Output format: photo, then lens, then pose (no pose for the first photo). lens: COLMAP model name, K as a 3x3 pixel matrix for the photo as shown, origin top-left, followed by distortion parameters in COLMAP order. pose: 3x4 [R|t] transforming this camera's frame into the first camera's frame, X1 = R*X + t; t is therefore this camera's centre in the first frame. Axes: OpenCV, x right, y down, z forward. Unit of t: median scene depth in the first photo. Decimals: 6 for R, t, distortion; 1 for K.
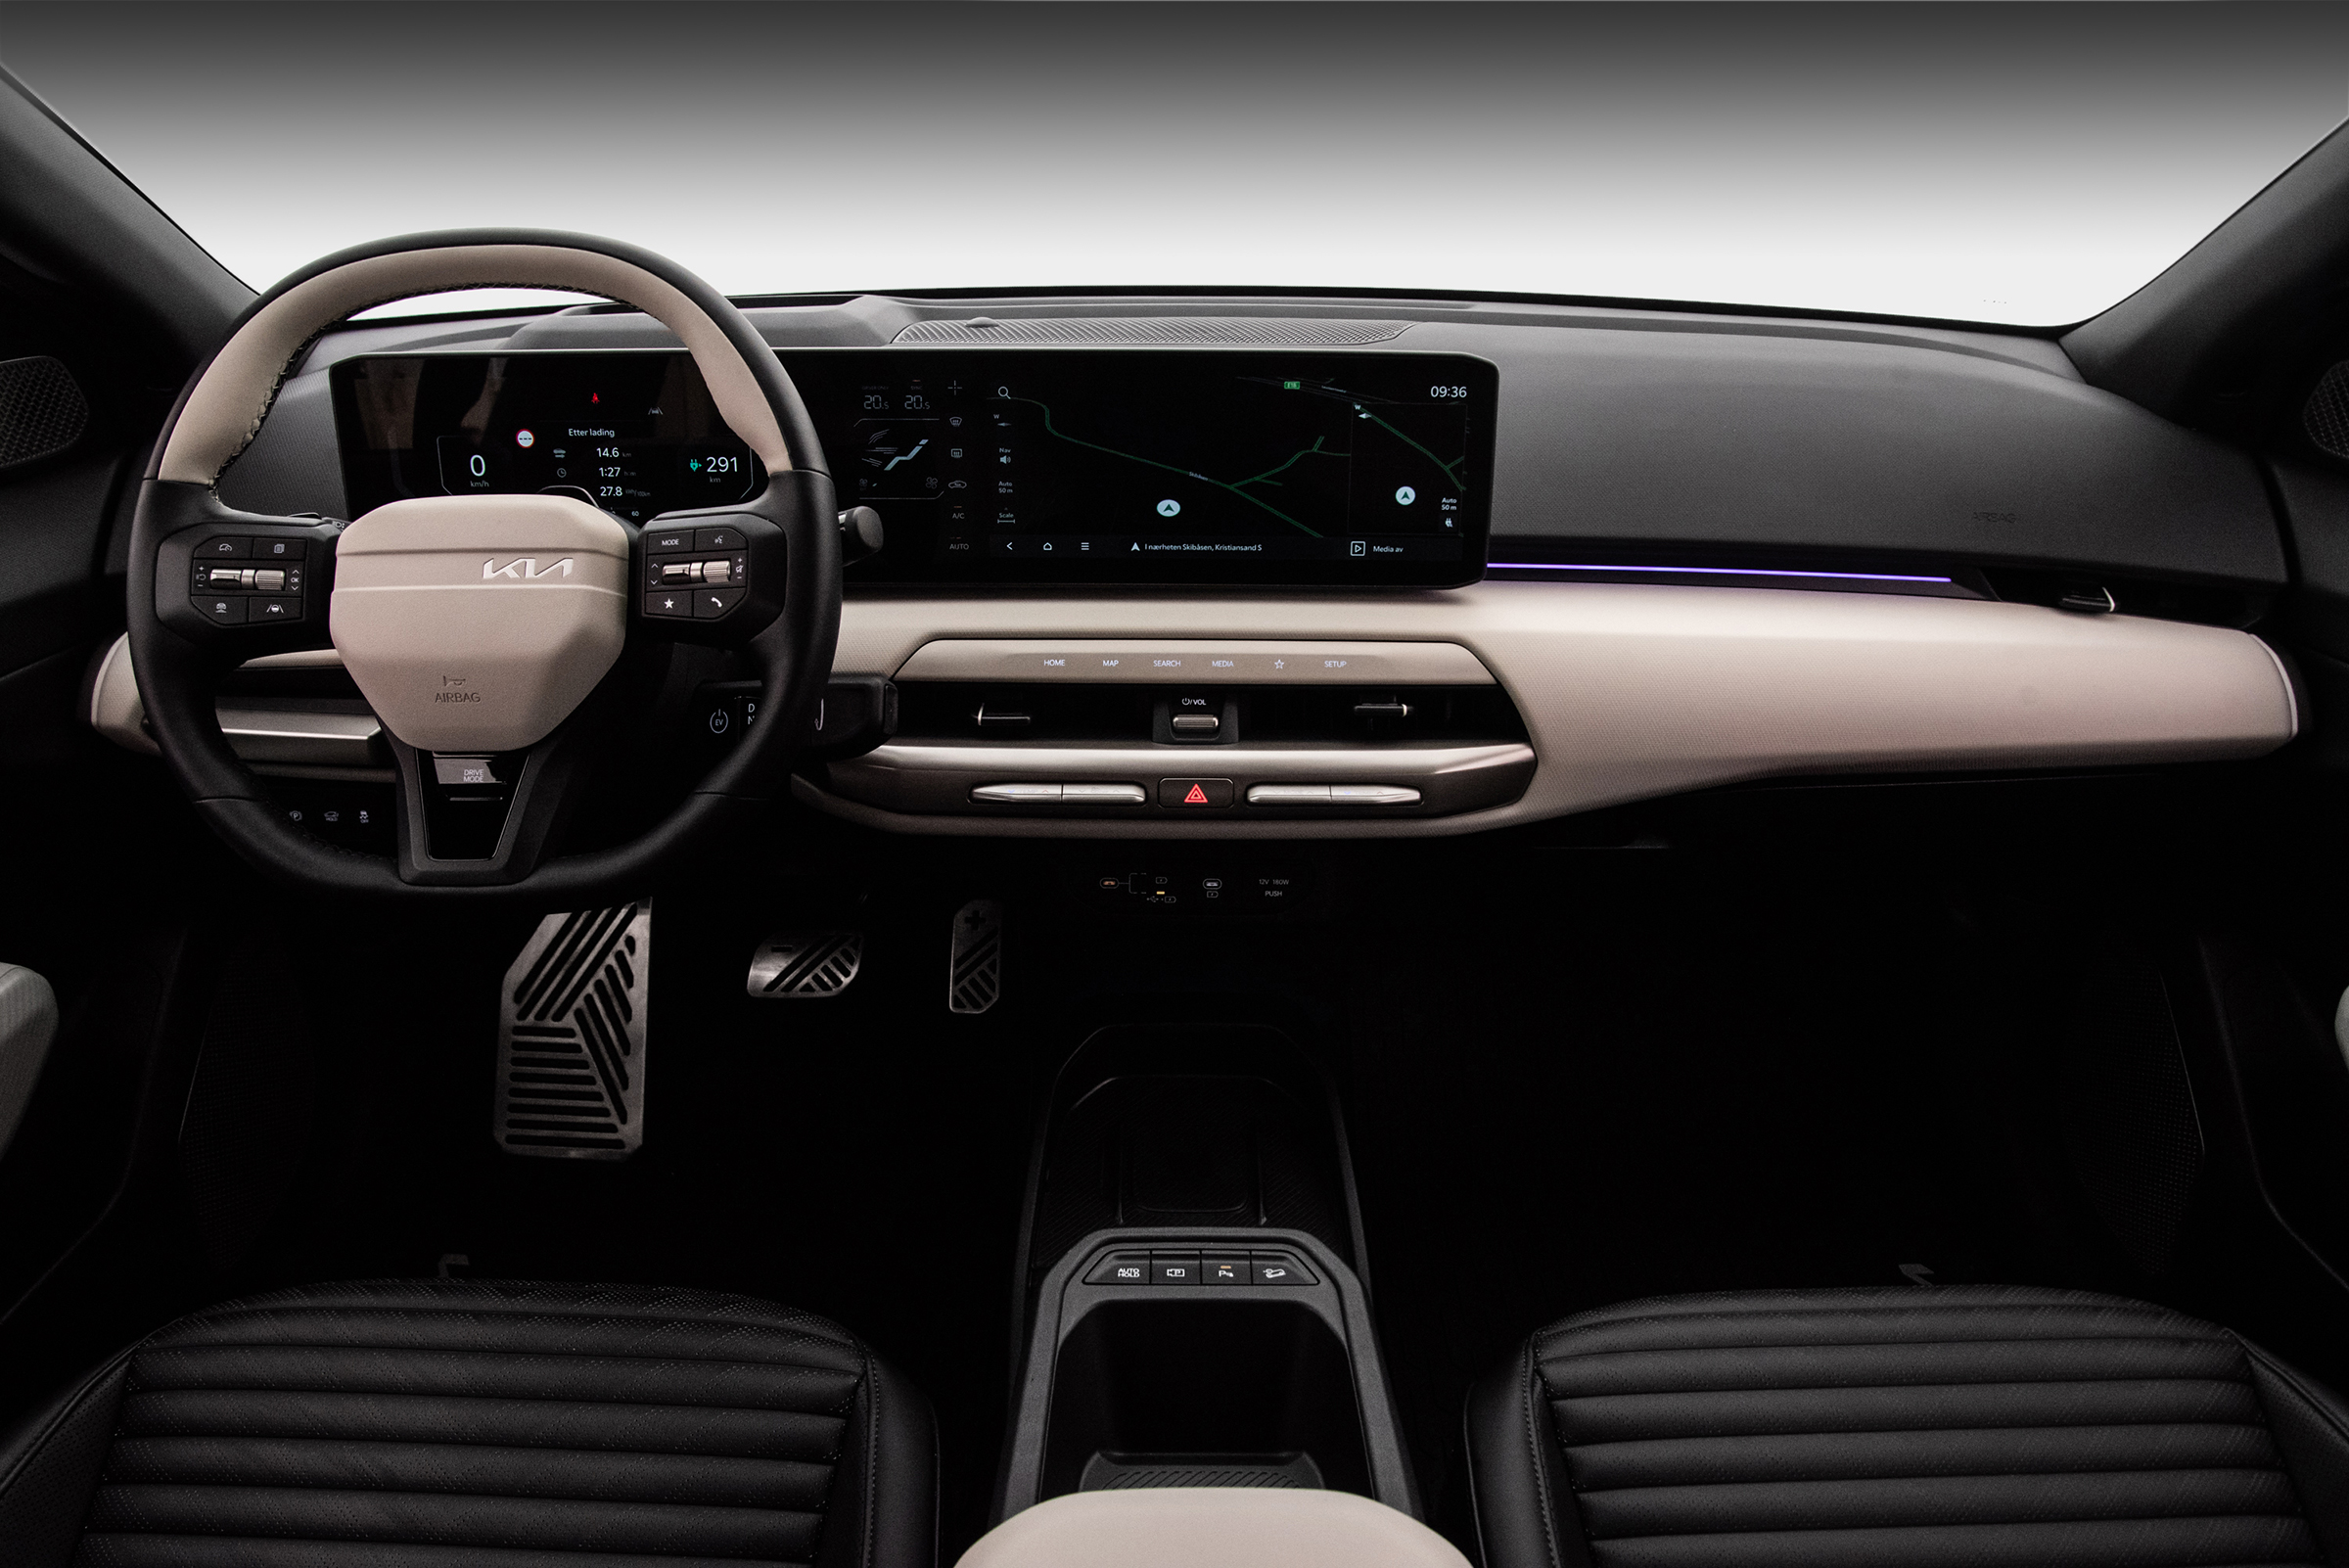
lens RADIAL K [[1583.0, 0, 1162.8], [0, 1583.0, 794.0], [0, 0, 1]] dist [-0.092702, 0.010098]
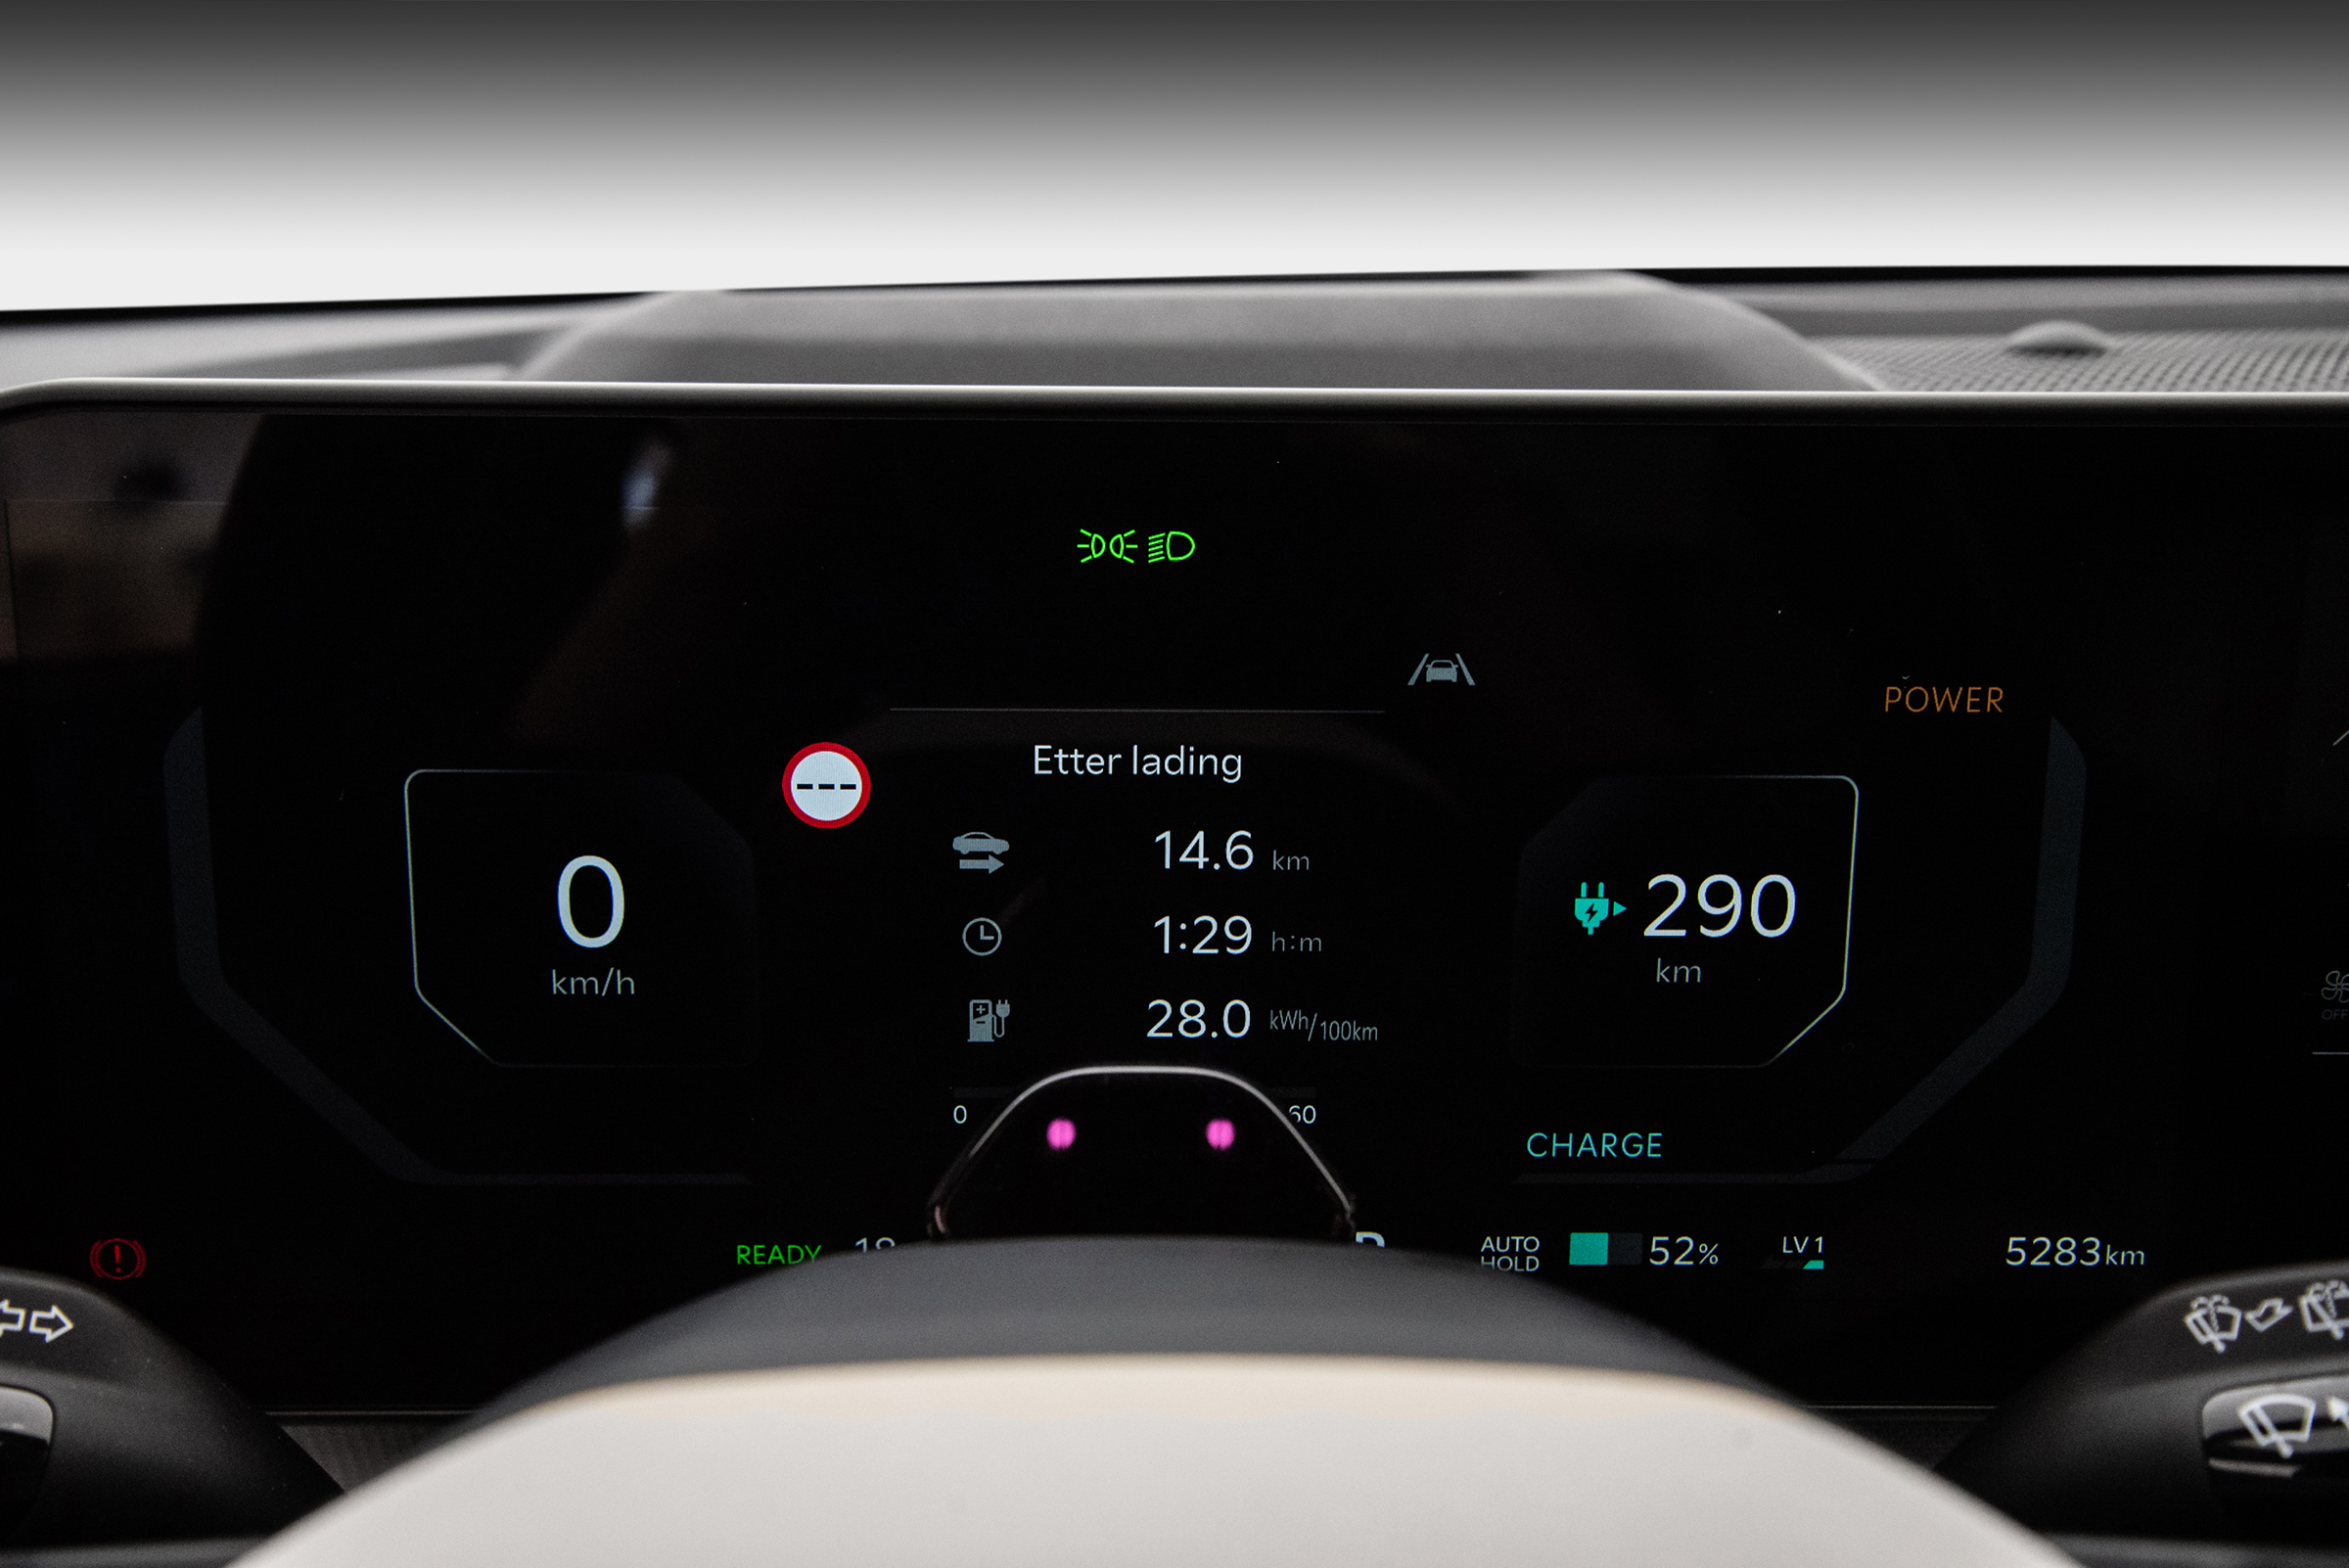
lens RADIAL K [[2592.4, 0, 1183.8], [0, 2592.4, 775.2], [0, 0, 1]] dist [0.070688, 0.000000]
pose [[0.999668, -0.004683, 0.025336, -0.369274], [0.008020, 0.991045, -0.133289, -0.180908], [-0.024485, 0.133448, 0.990753, 0.633173]]
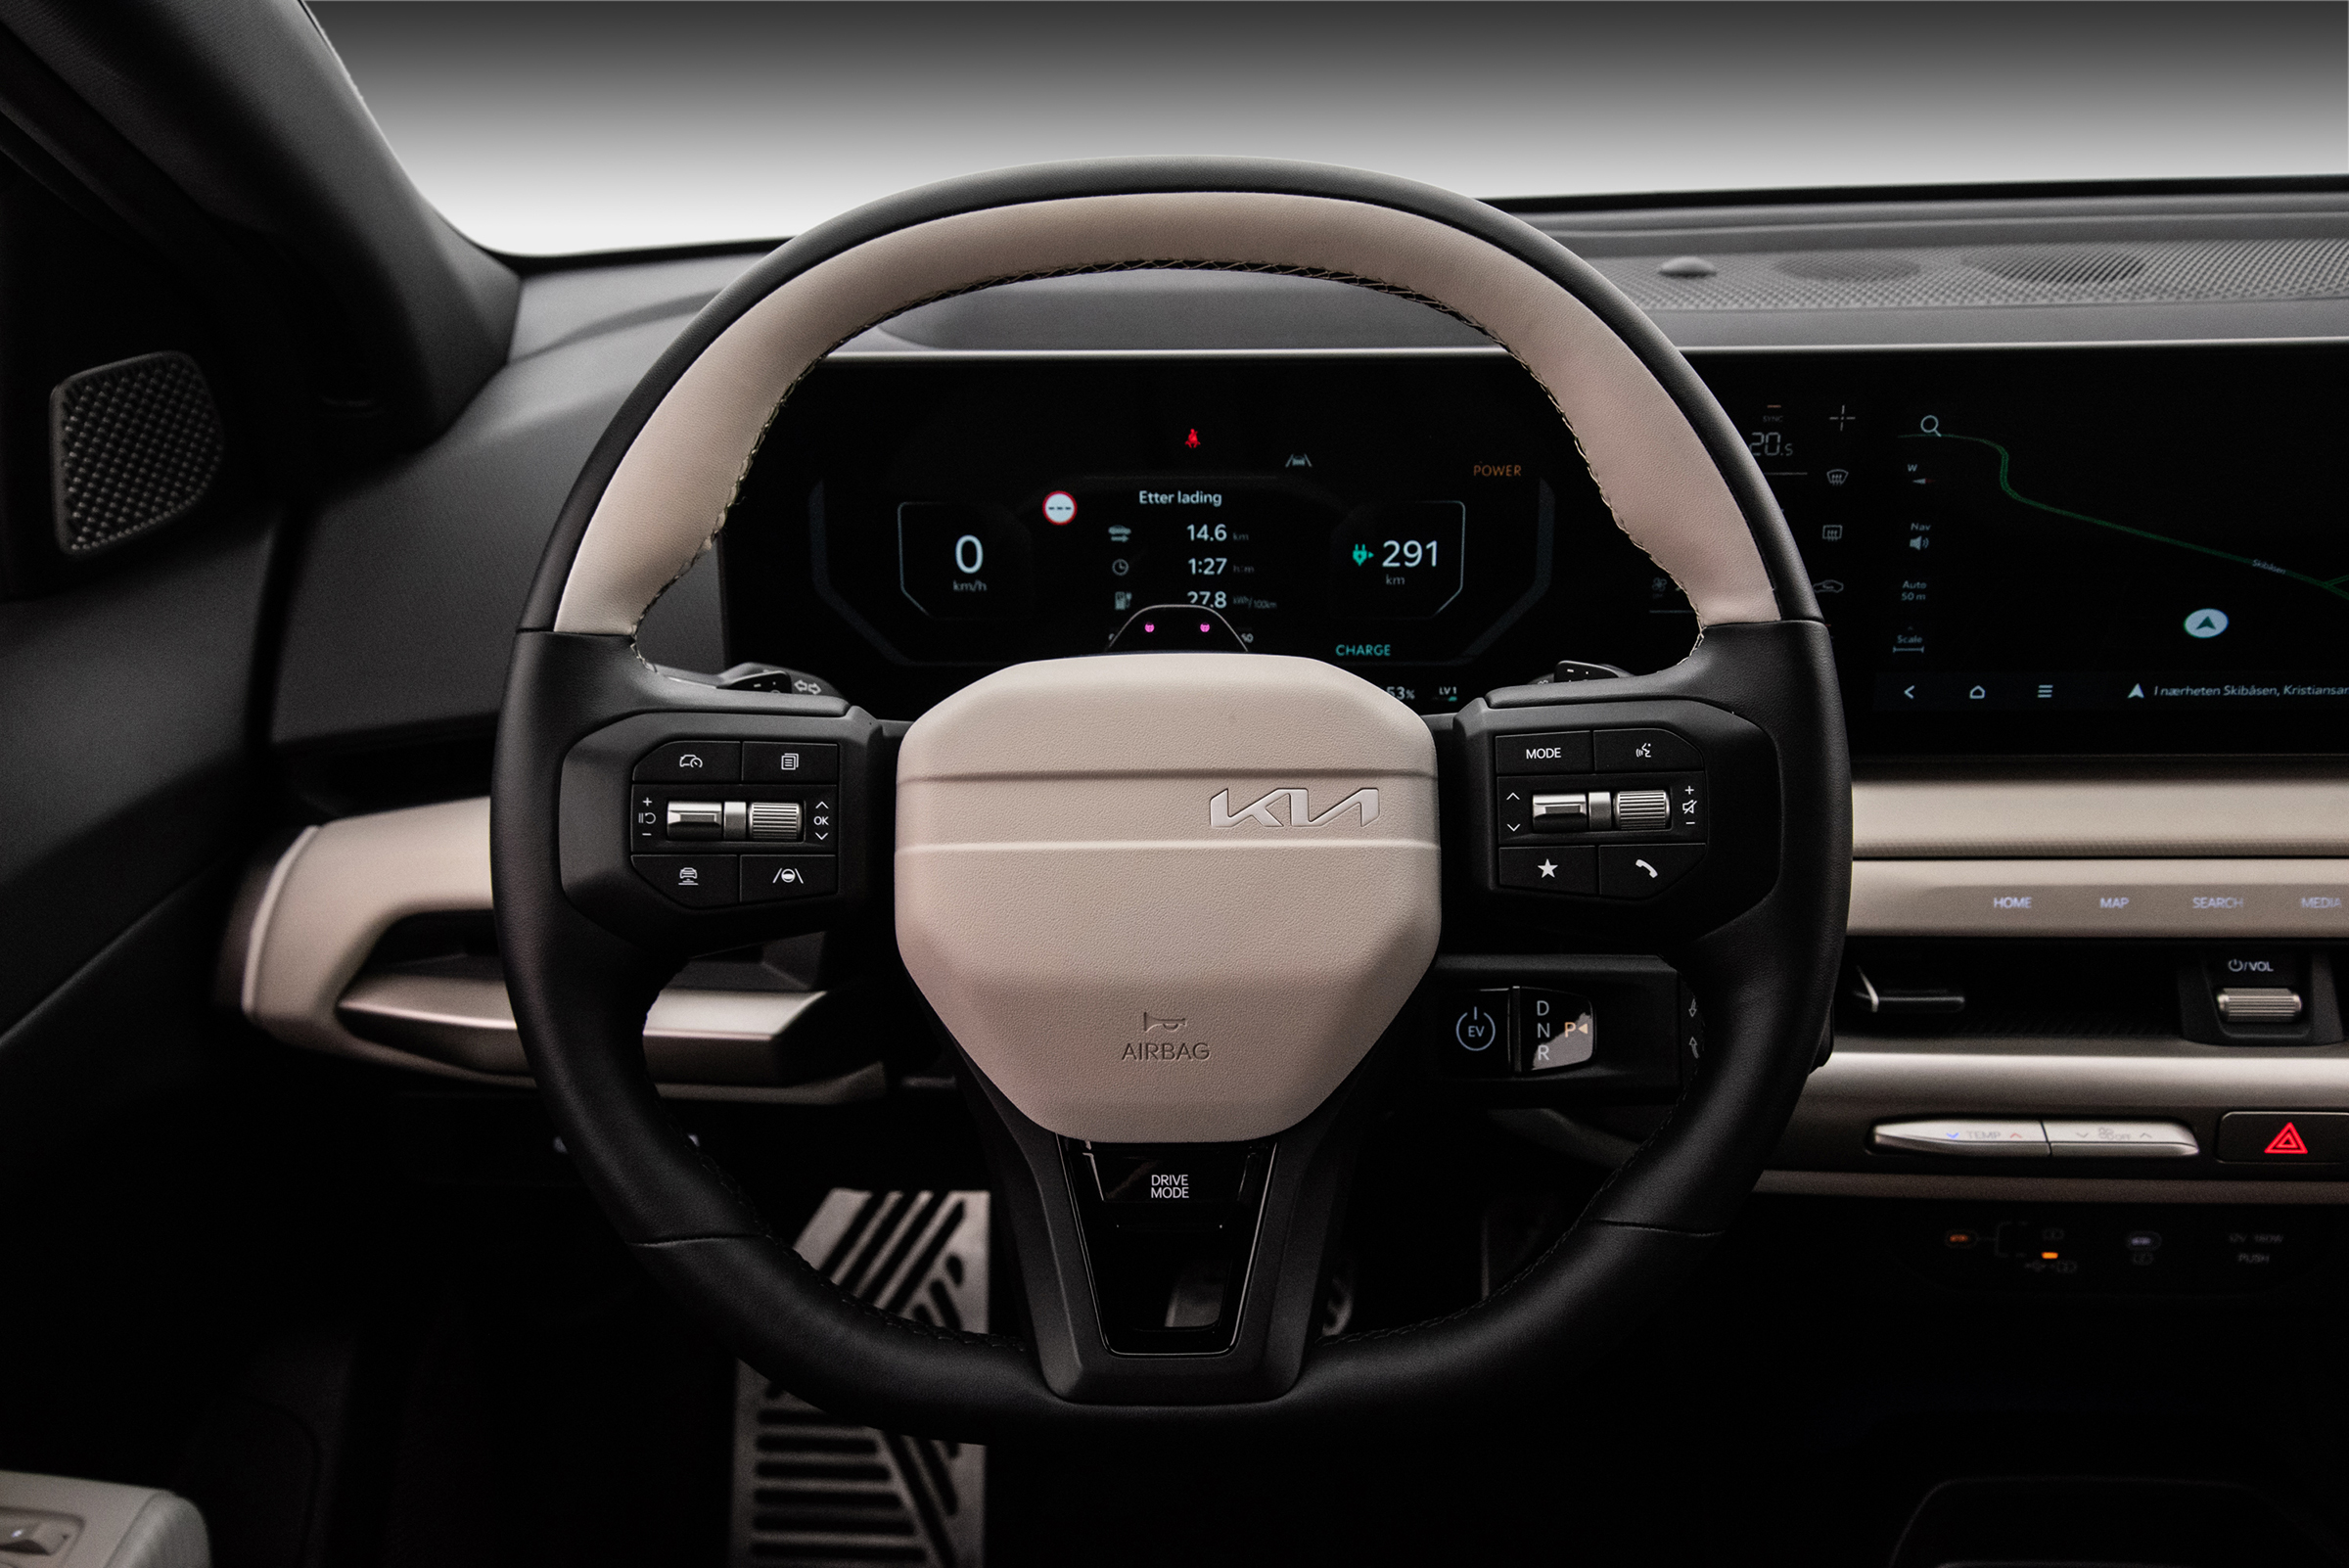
lens RADIAL K [[2283.4, 0, 1162.1], [0, 2283.4, 803.2], [0, 0, 1]] dist [0.037449, 0.000000]
pose [[0.999578, -0.007658, -0.028018, -0.350800], [0.007382, 0.999923, -0.009935, -0.113005], [0.028092, 0.009724, 0.999558, 0.170564]]
